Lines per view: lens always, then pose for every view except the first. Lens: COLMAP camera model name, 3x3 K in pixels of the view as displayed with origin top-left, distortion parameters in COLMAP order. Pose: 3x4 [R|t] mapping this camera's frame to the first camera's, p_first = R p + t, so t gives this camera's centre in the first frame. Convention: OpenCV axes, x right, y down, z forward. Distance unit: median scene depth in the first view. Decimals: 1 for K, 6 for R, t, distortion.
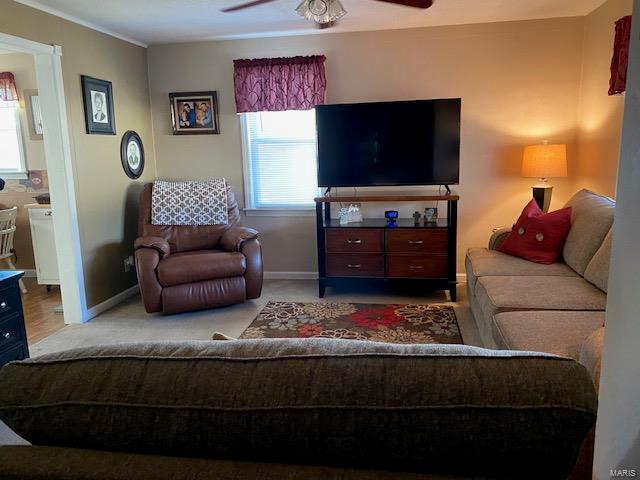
lens RADIAL K [[488.1, 0, 324.3], [0, 488.1, 238.3], [0, 0, 1]] dist [0.076972, -0.088135]
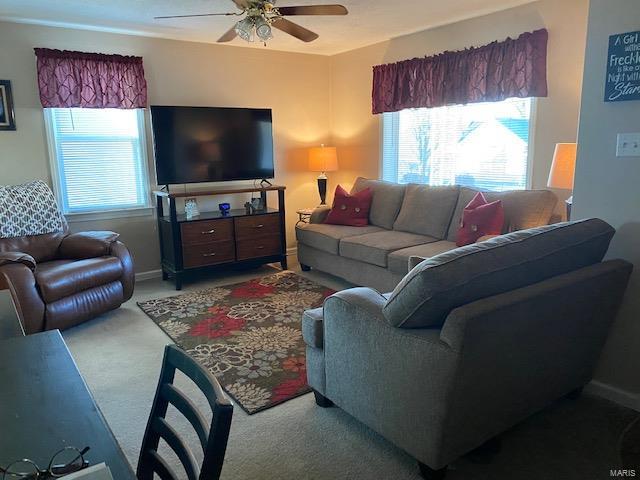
lens RADIAL K [[488.1, 0, 324.3], [0, 488.1, 238.3], [0, 0, 1]] dist [0.076972, -0.088135]
pose [[0.709044, -0.118333, 0.695165, -0.511051], [0.131640, 0.990701, 0.034371, 0.016626], [-0.692768, 0.067141, 0.718028, 0.022947]]
